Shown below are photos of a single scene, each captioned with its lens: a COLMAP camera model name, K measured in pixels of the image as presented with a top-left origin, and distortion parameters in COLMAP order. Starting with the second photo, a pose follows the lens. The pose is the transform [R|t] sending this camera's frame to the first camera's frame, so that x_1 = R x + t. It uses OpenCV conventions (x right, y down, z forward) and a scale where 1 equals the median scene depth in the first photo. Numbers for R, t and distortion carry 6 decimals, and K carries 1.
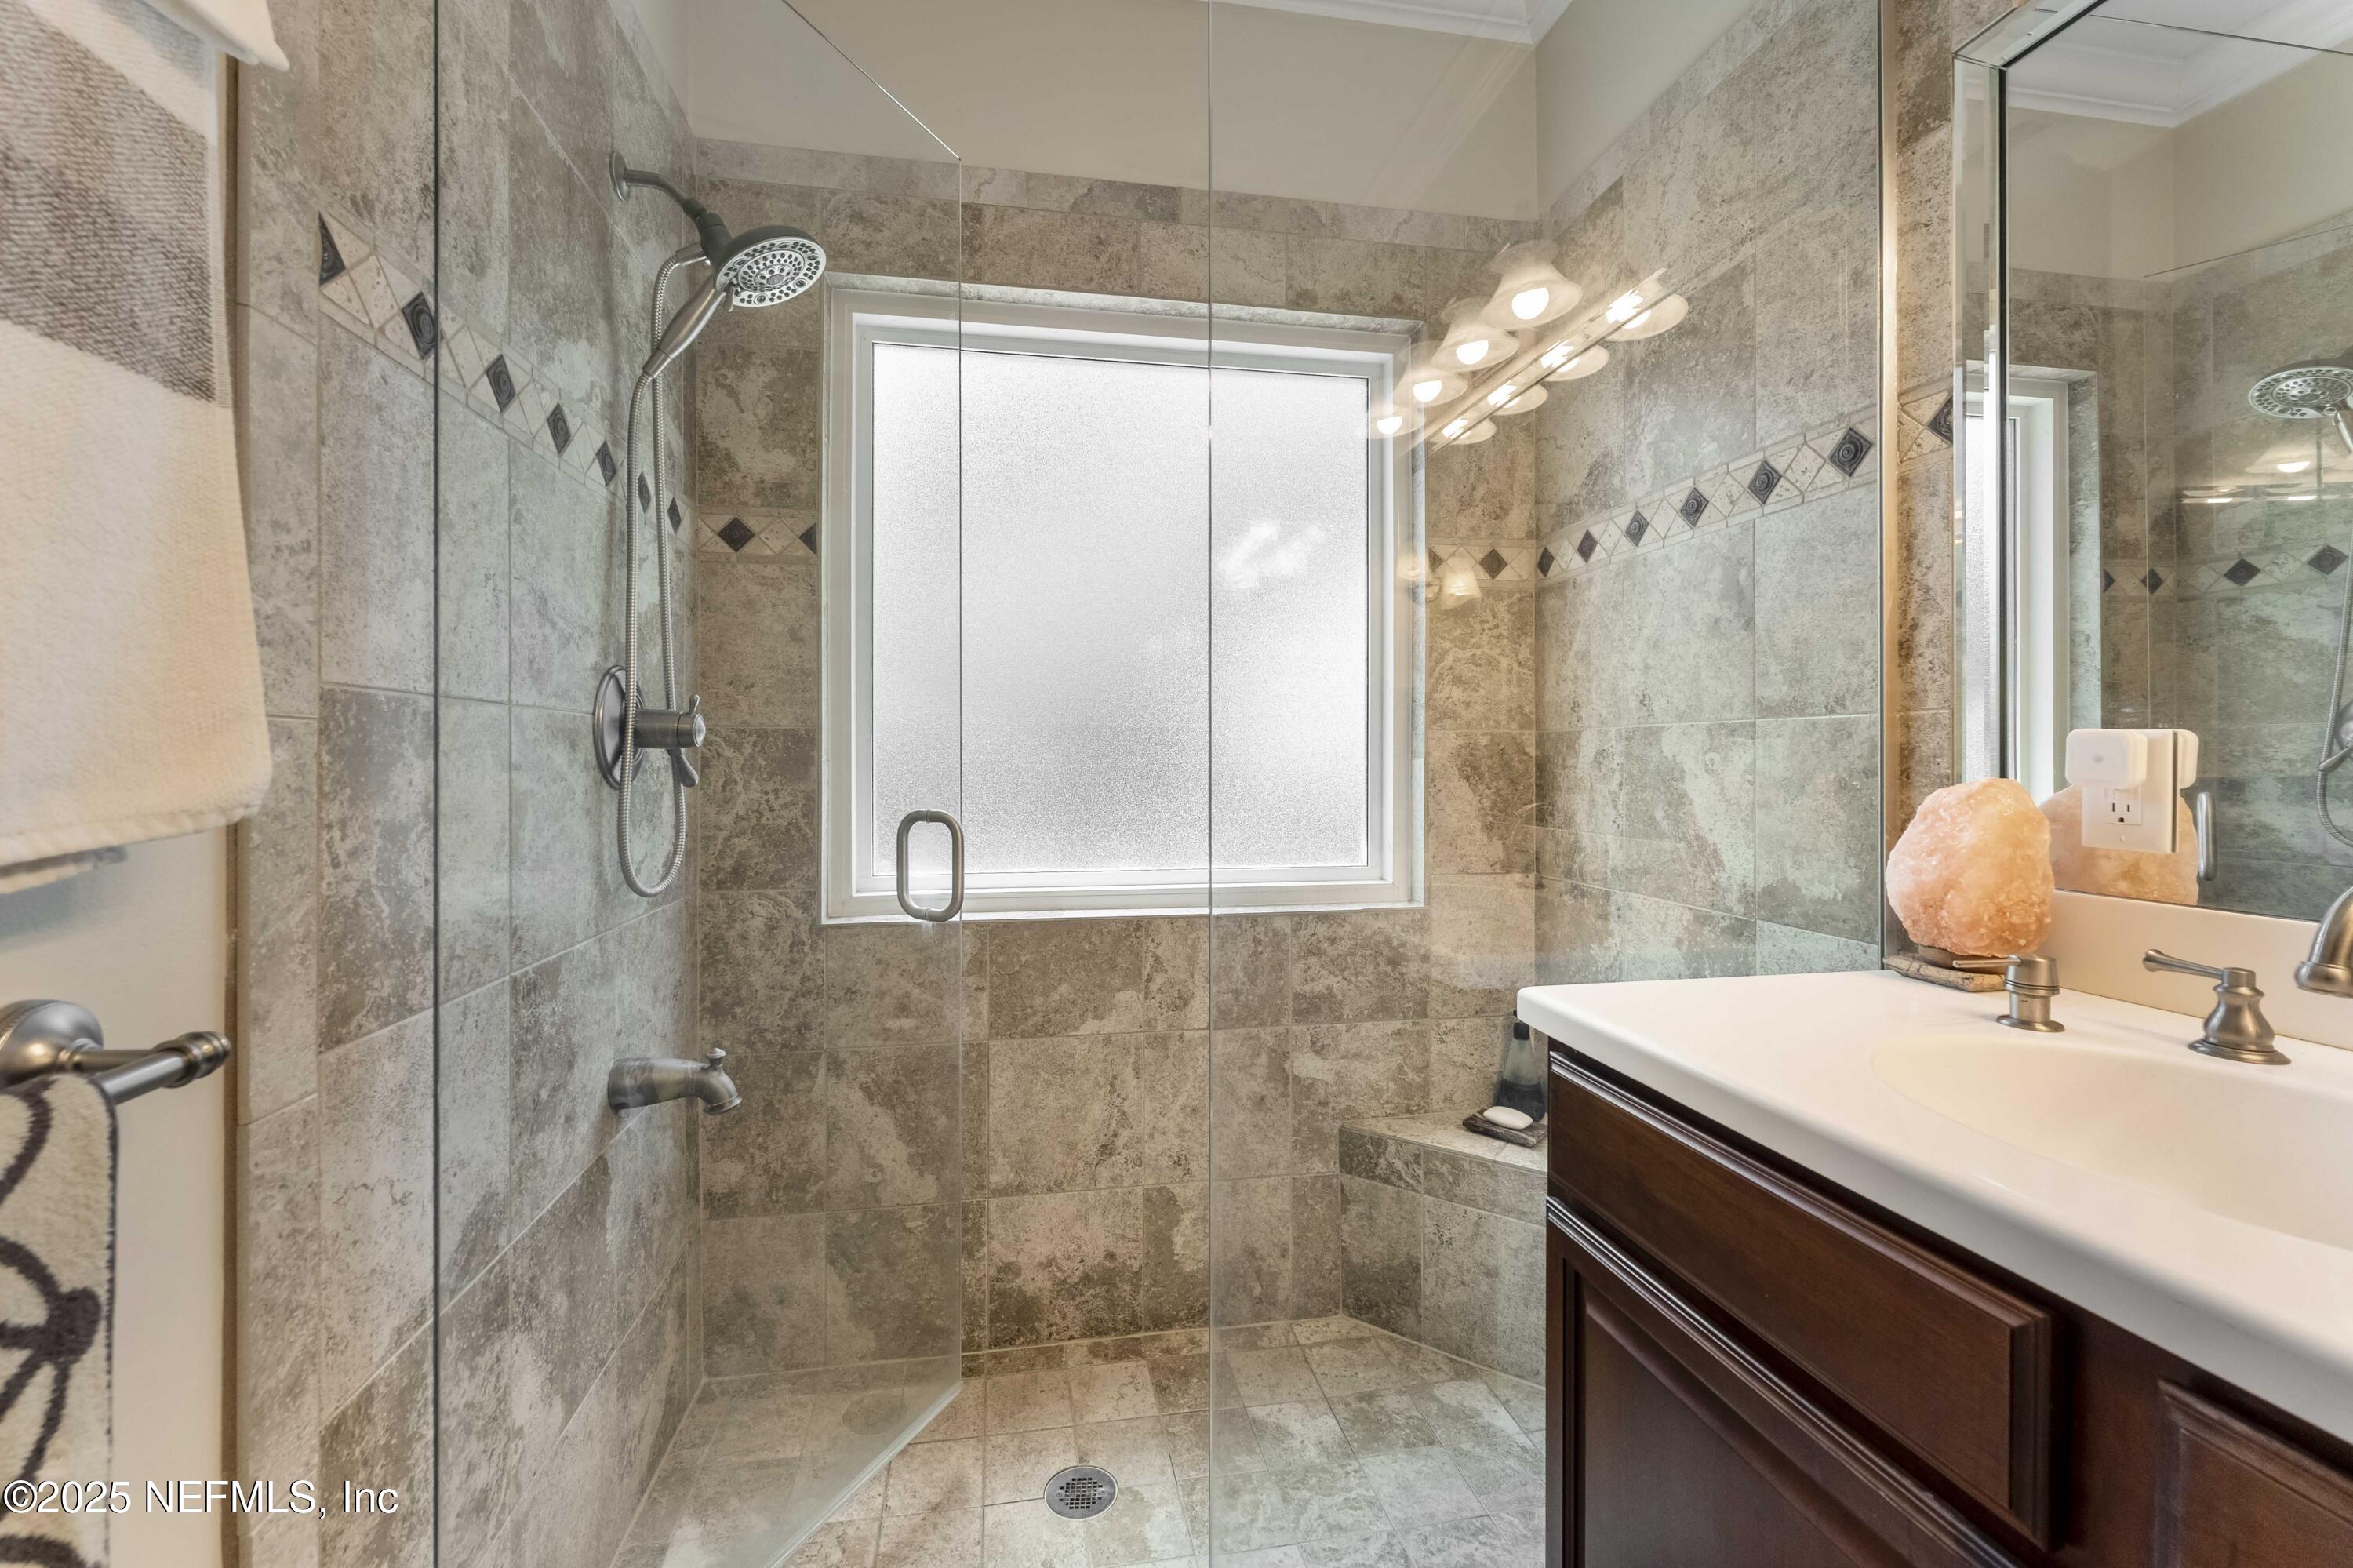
lens RADIAL K [[945.4, 0, 1171.3], [0, 945.4, 759.3], [0, 0, 1]] dist [0.000108, -0.000128]
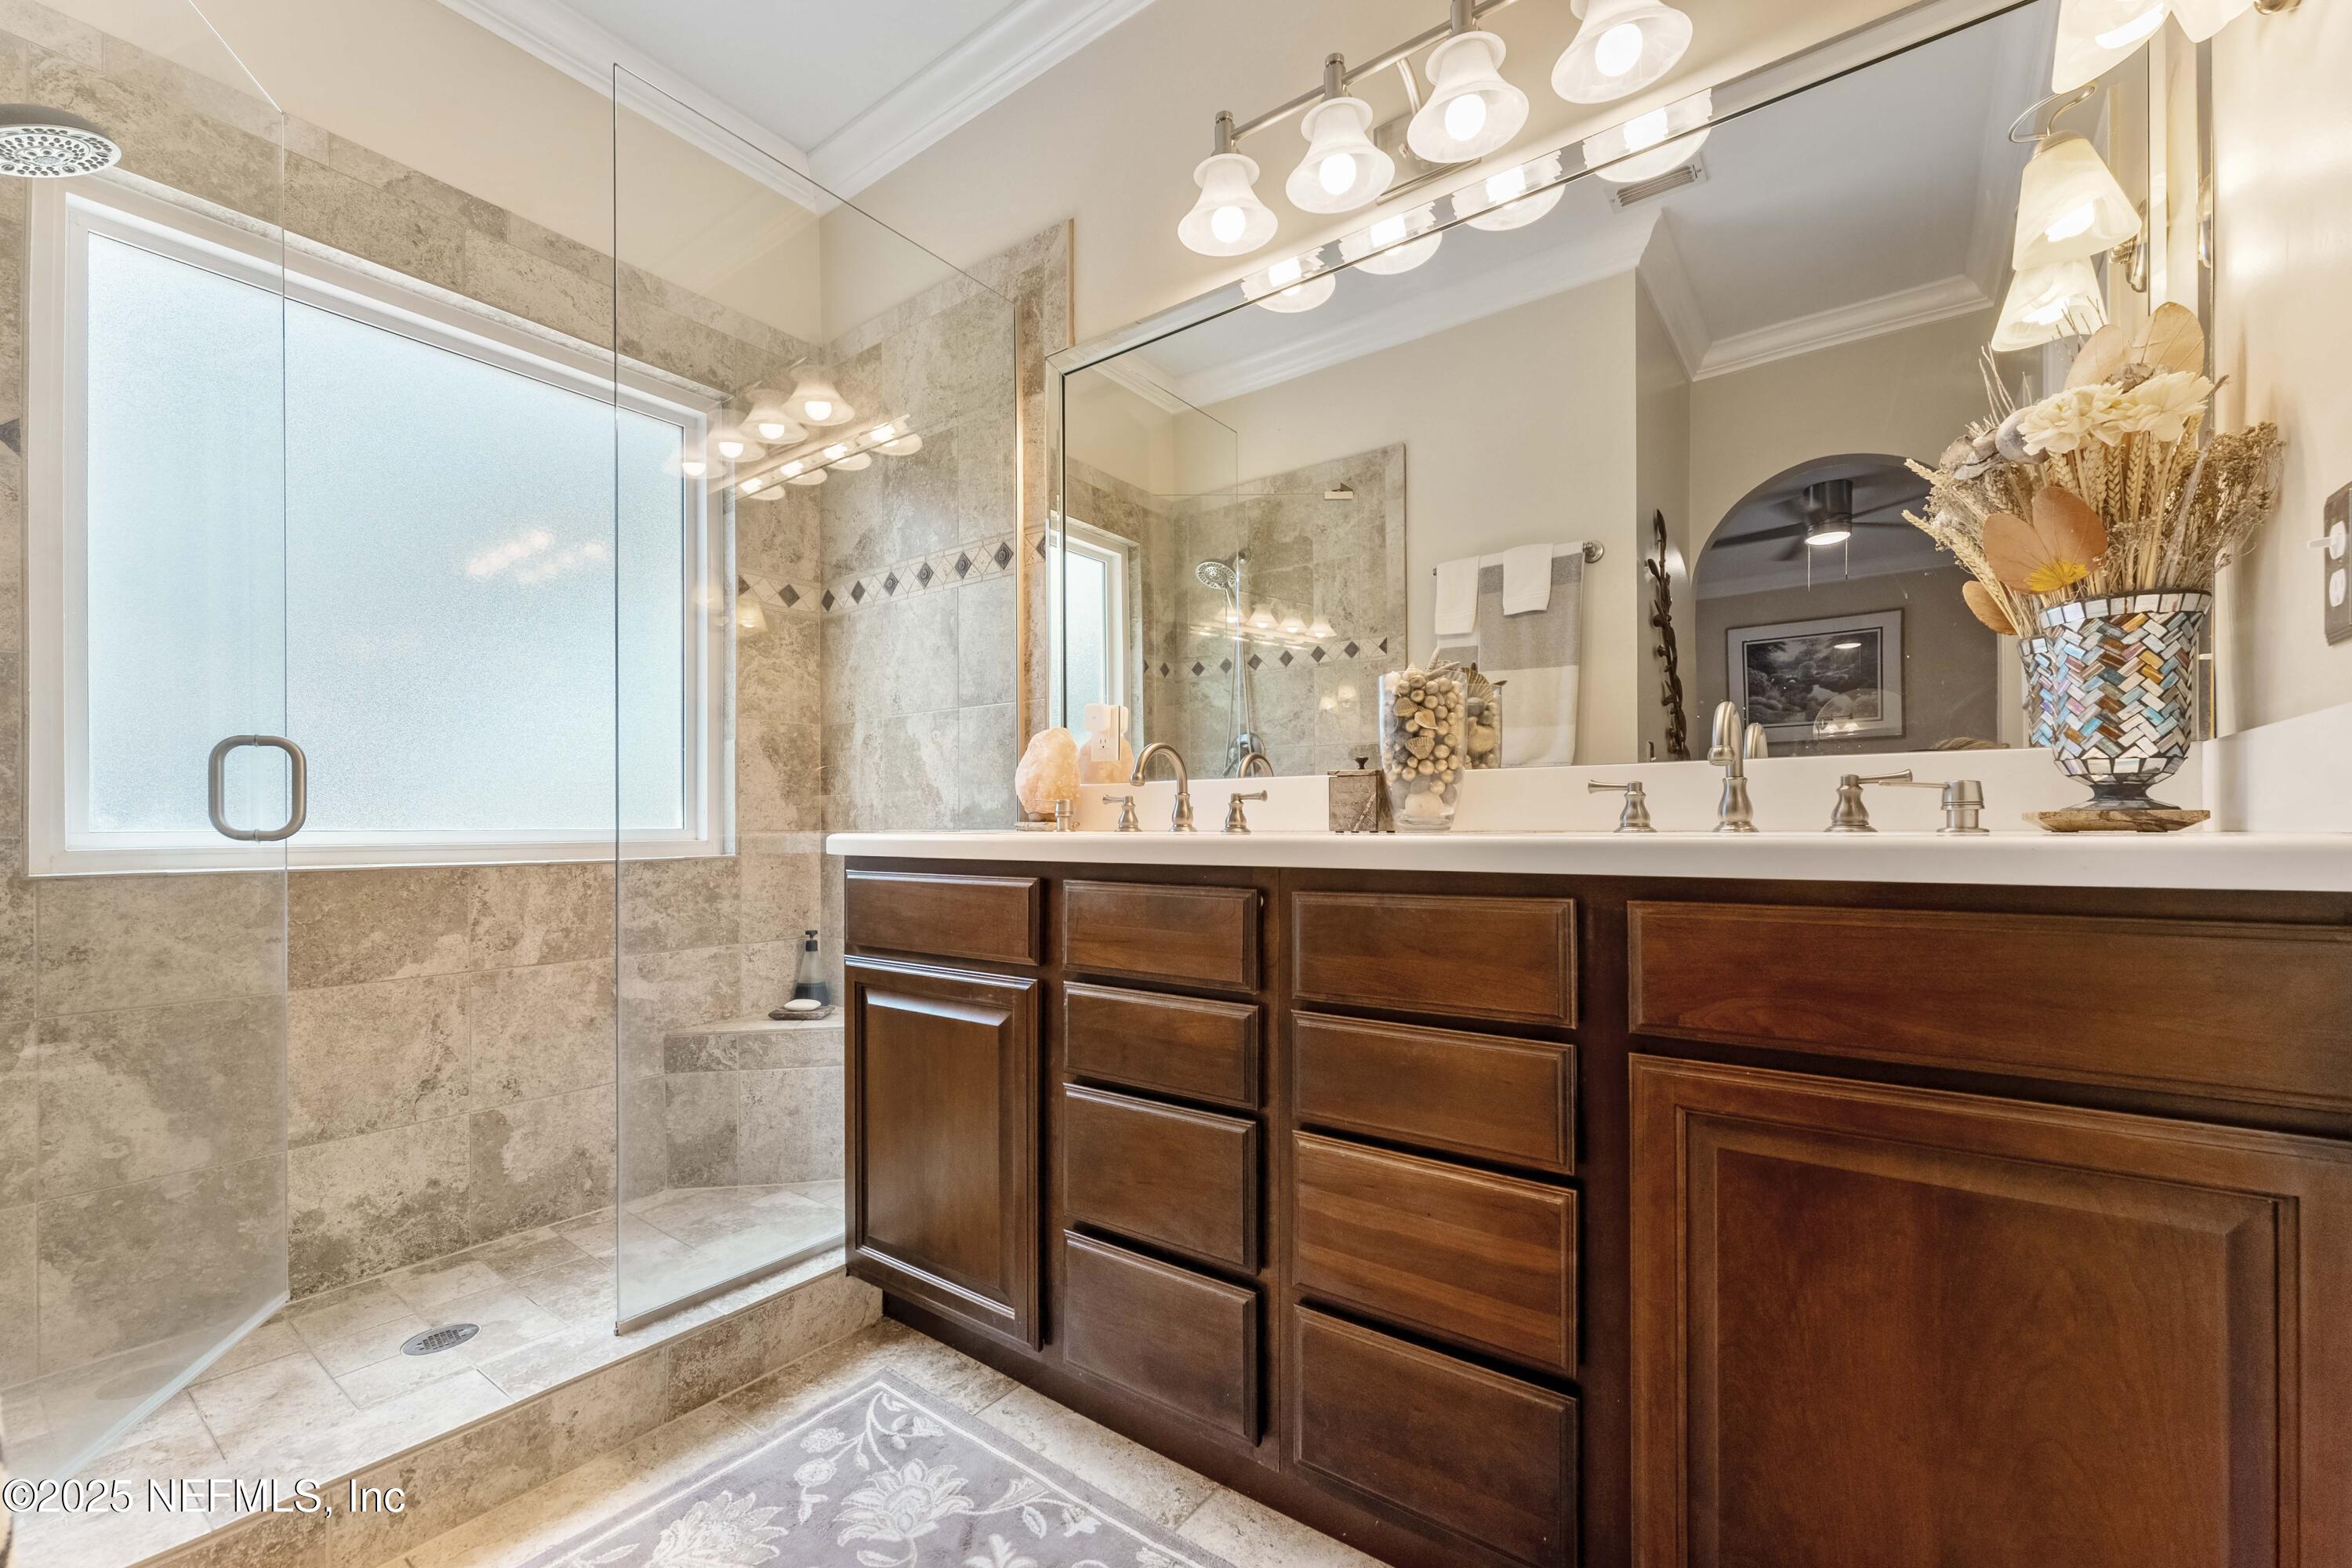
lens RADIAL K [[945.0, 0, 1159.8], [0, 945.0, 825.6], [0, 0, 1]] dist [0.000108, -0.000128]
pose [[0.738290, -0.000606, 0.674484, -0.180479], [0.003282, 0.999991, -0.002694, 0.128582], [-0.674476, 0.004202, 0.738285, -0.346915]]
